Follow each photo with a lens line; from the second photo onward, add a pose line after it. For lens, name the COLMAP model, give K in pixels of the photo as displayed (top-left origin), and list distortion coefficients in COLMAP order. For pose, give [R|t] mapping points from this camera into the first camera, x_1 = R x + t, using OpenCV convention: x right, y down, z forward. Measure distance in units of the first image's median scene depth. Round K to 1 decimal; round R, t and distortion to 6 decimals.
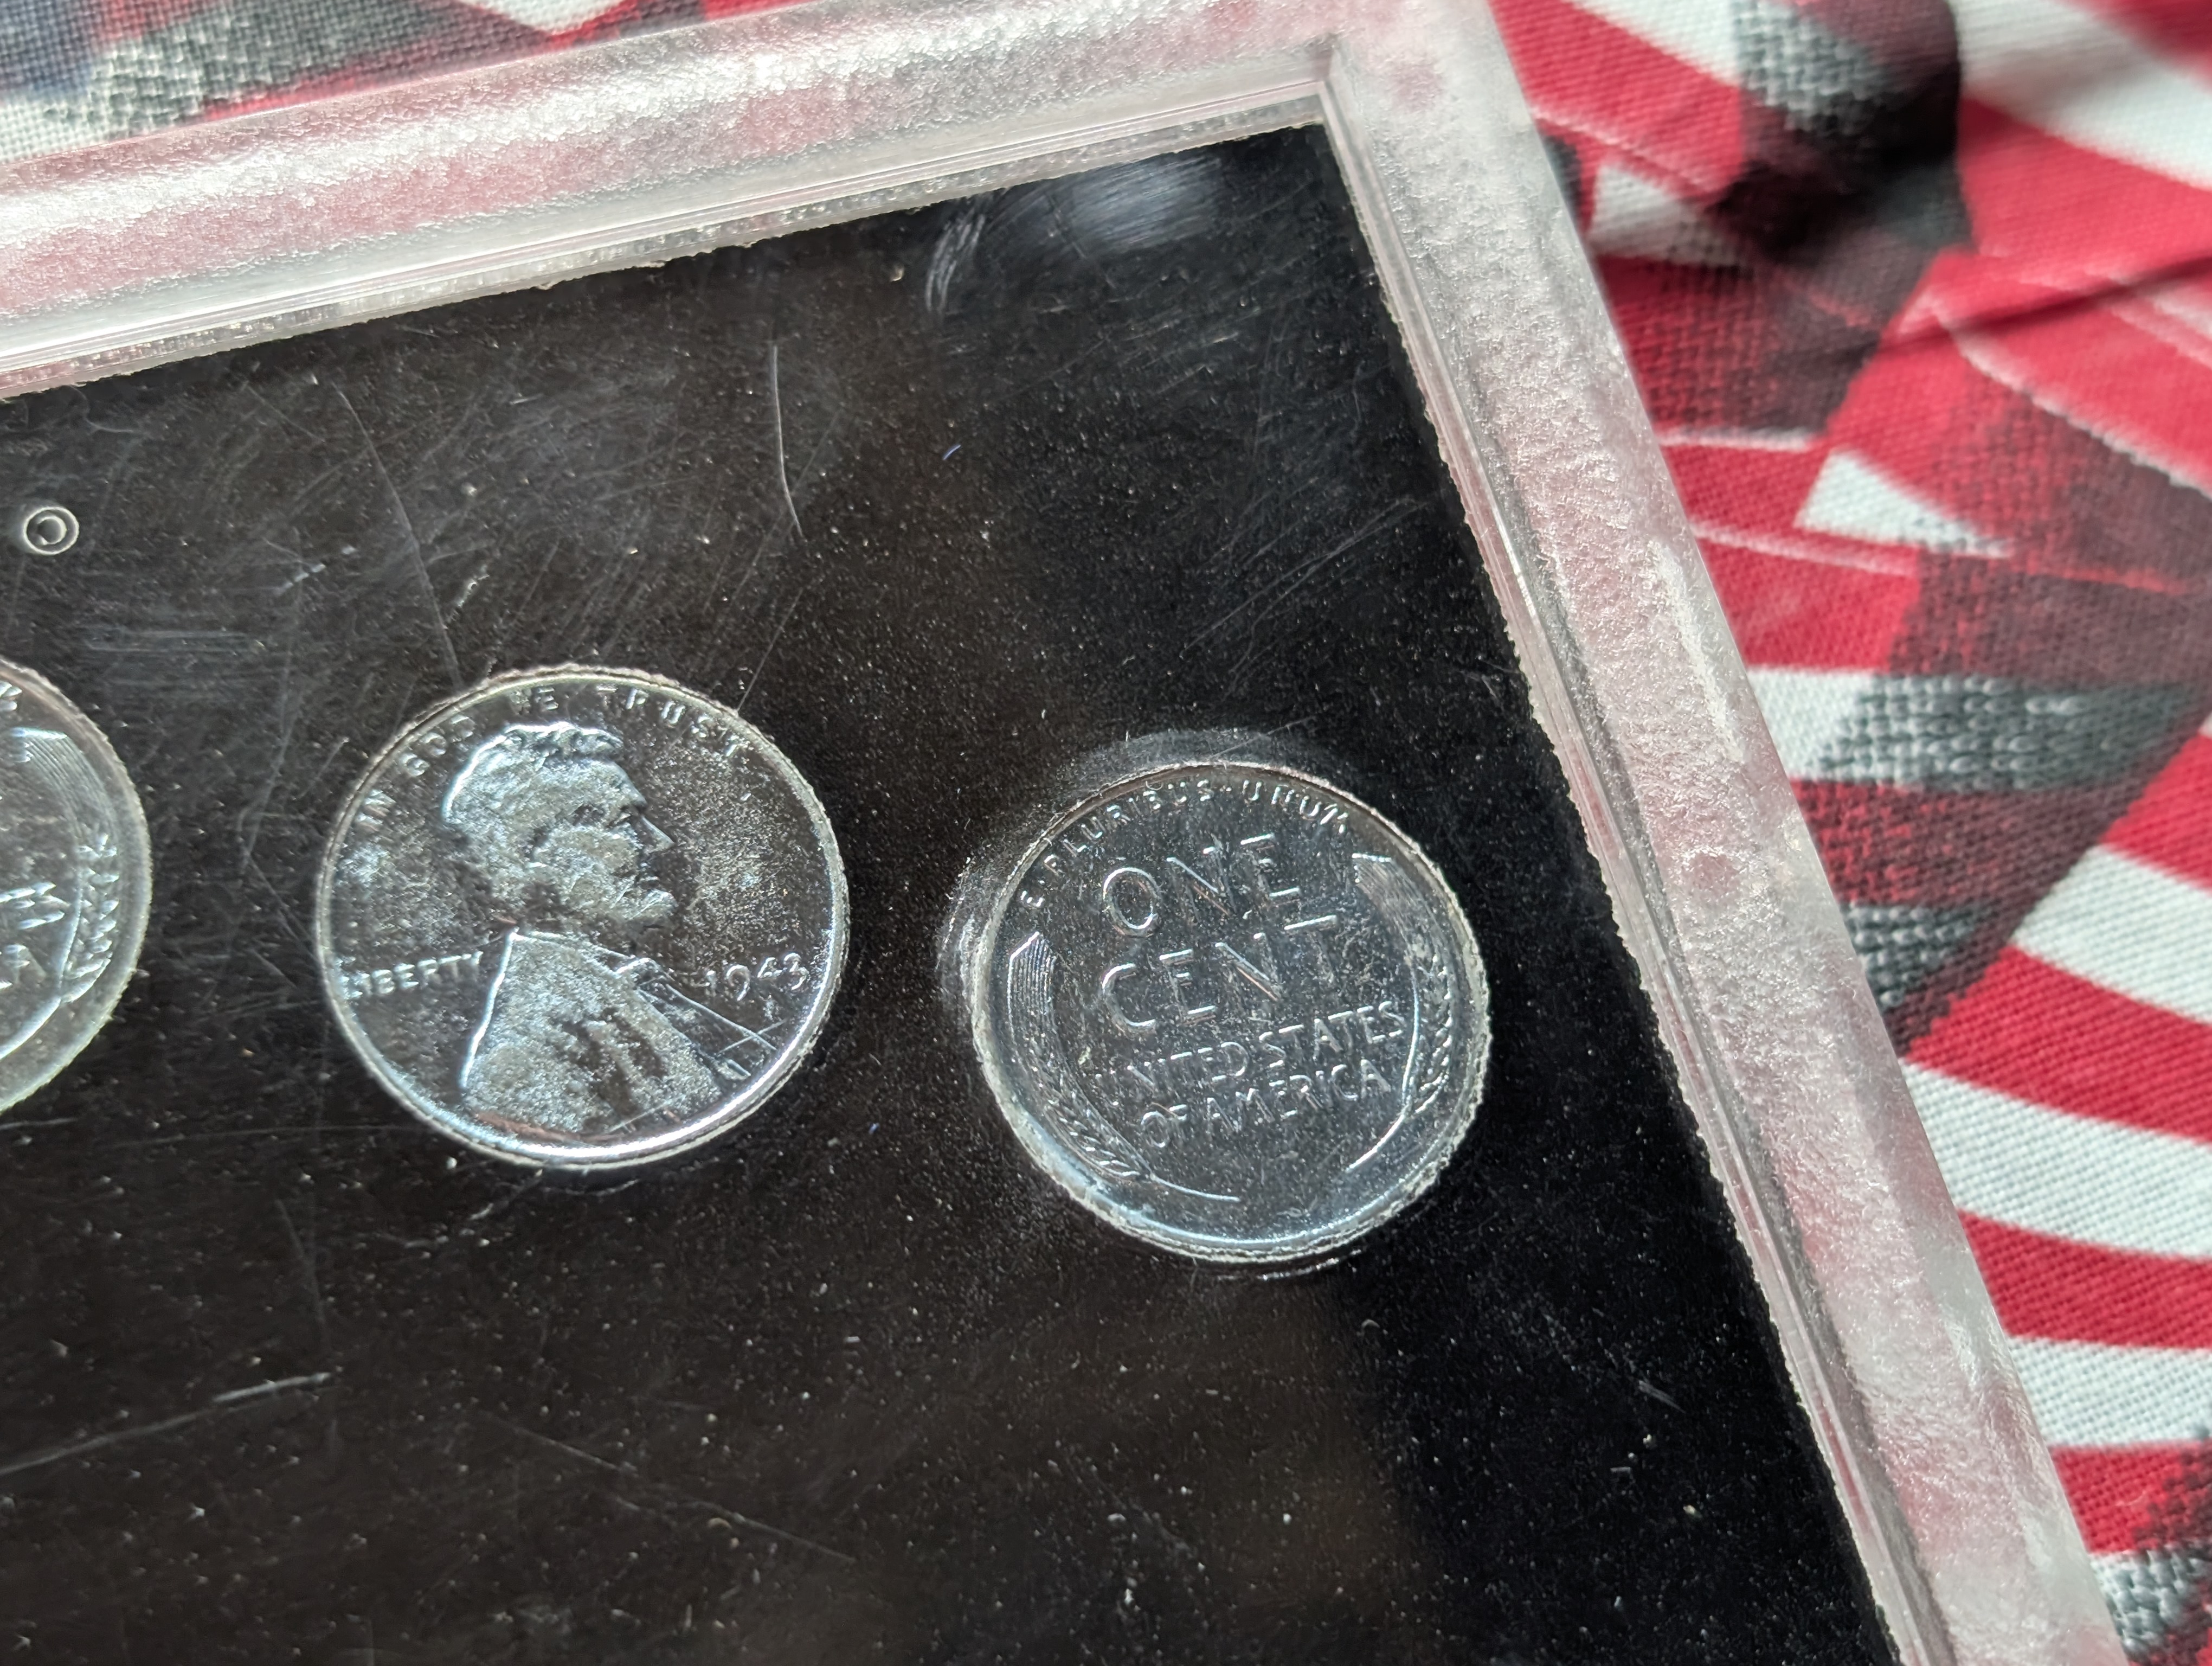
lens RADIAL K [[3516.5, 0, 1094.9], [0, 3516.5, 833.8], [0, 0, 1]] dist [0.243788, -1.540082]
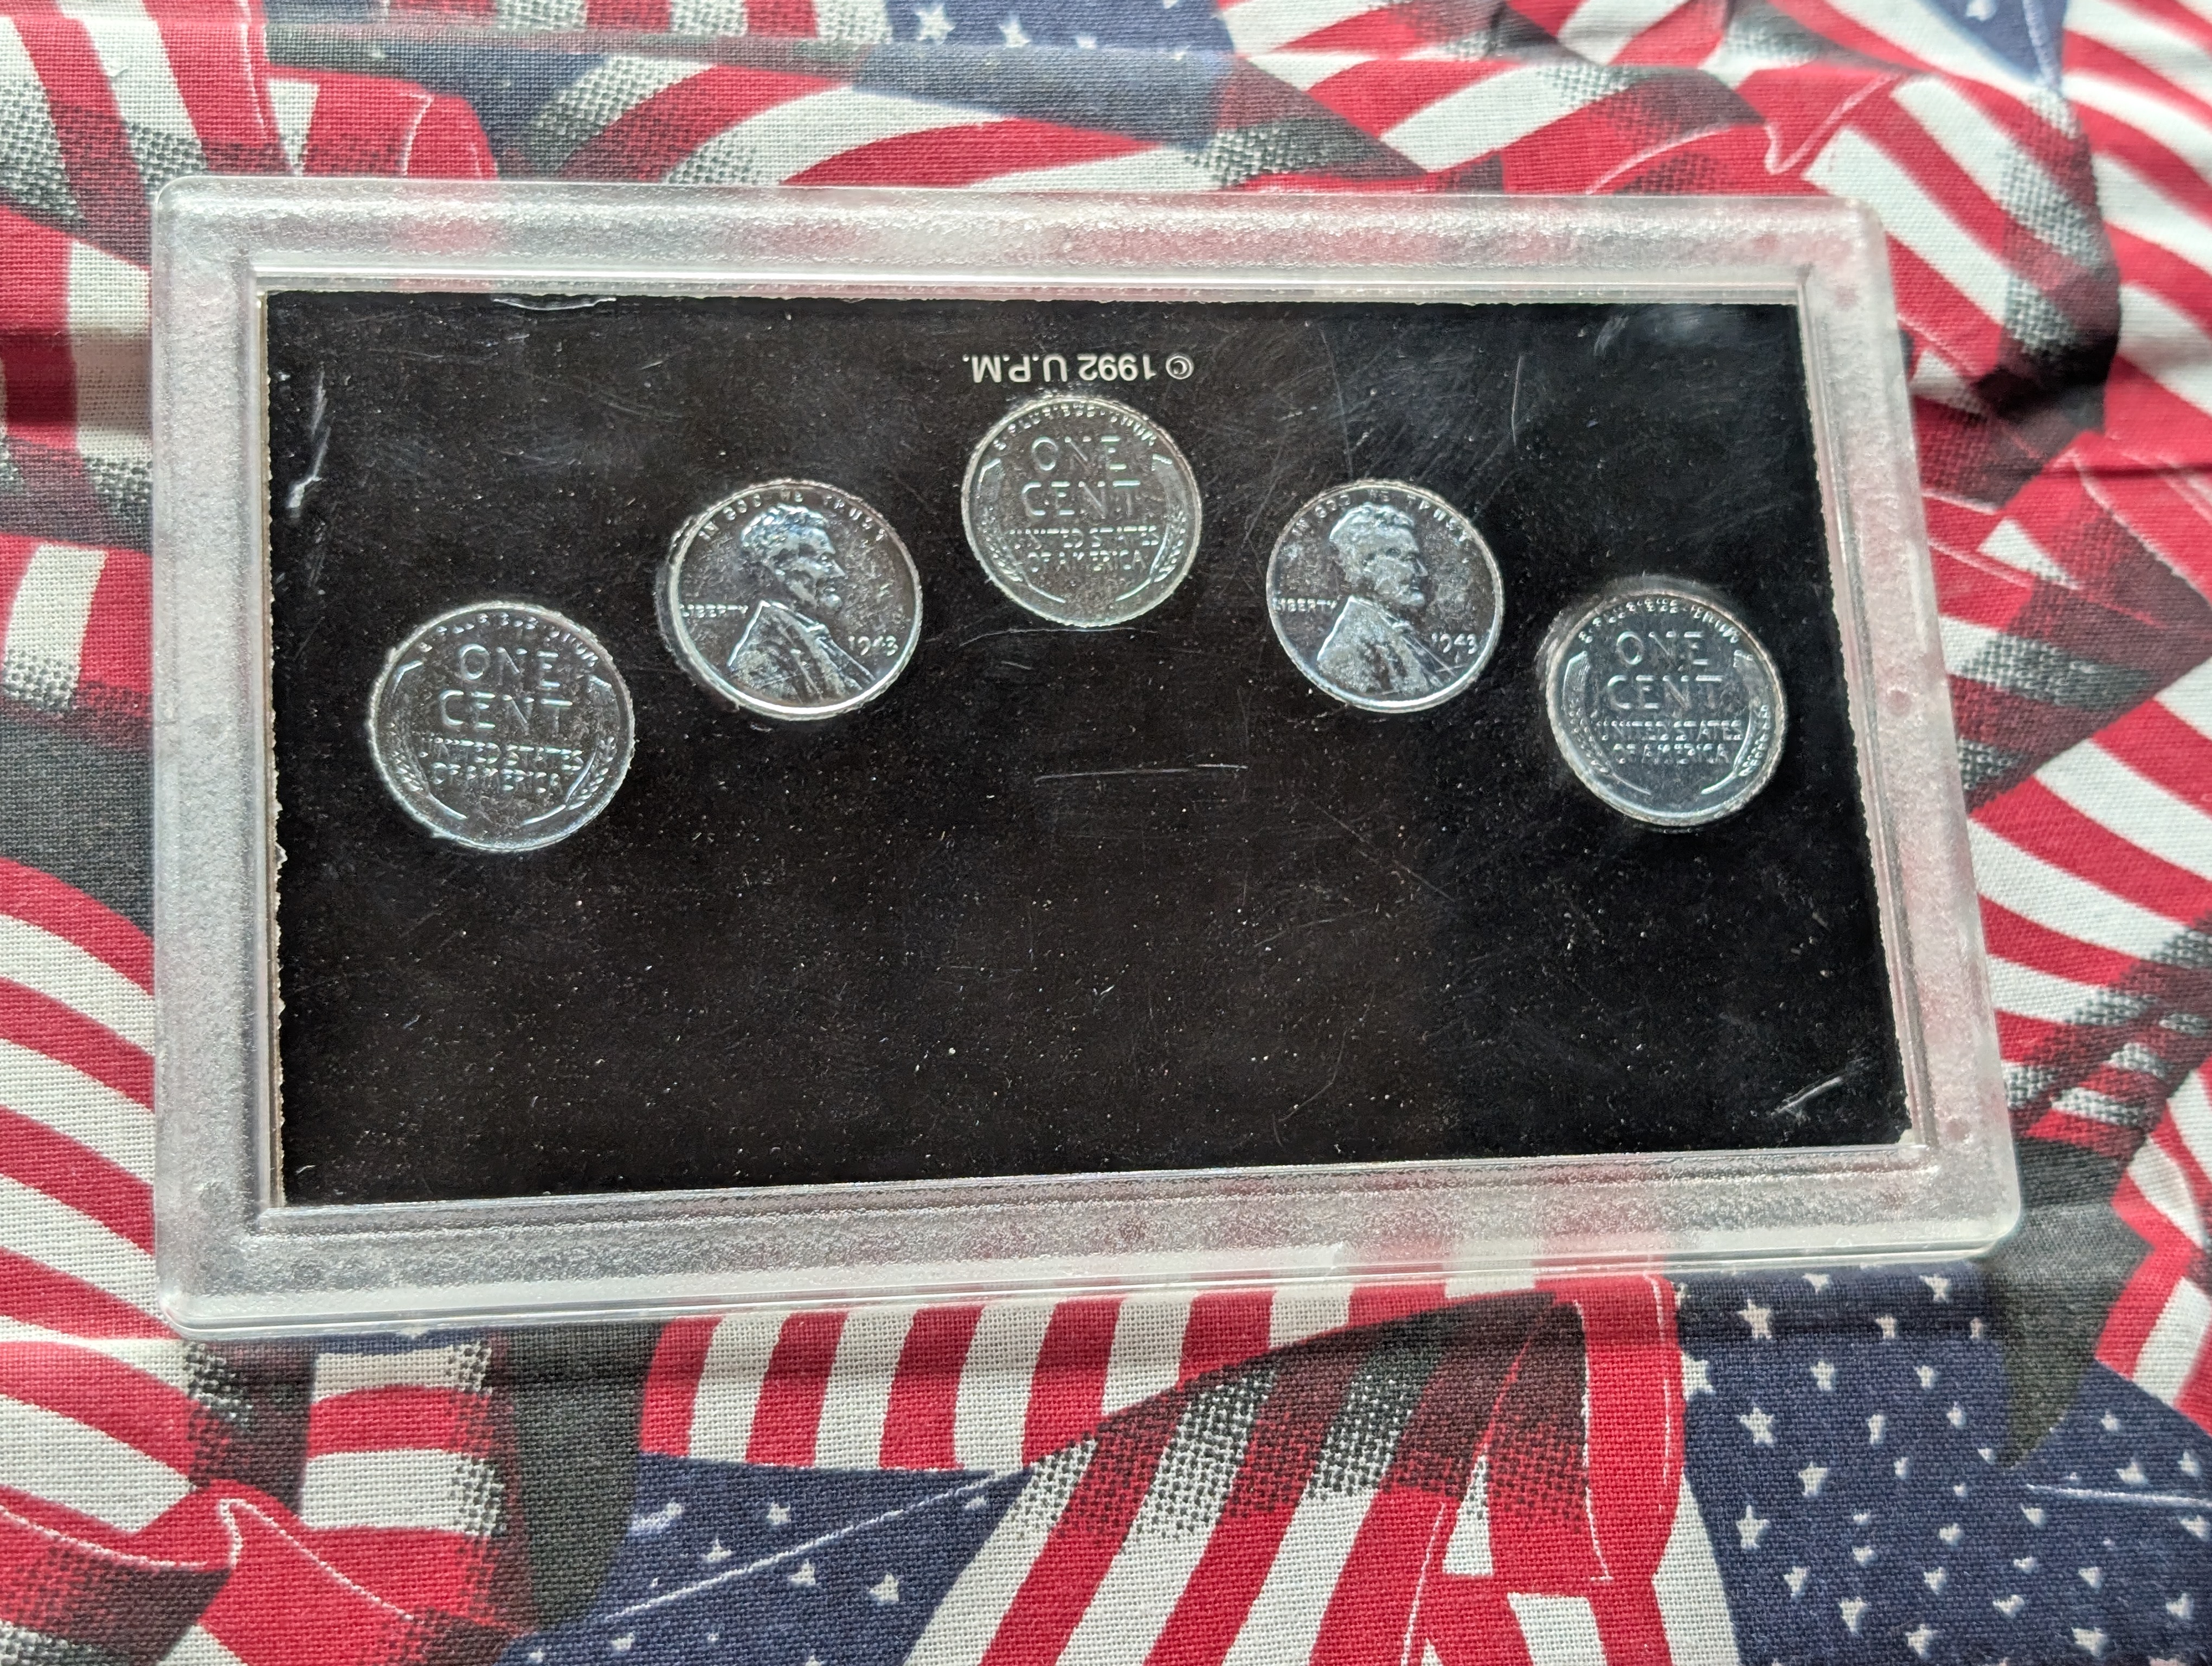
lens RADIAL K [[3455.1, 0, 1199.0], [0, 3455.1, 759.9], [0, 0, 1]] dist [0.216175, -1.430029]
pose [[0.973309, 0.228917, -0.016339, -0.193658], [-0.228650, 0.973366, 0.016687, 0.108638], [0.019724, -0.012505, 0.999727, -1.103218]]
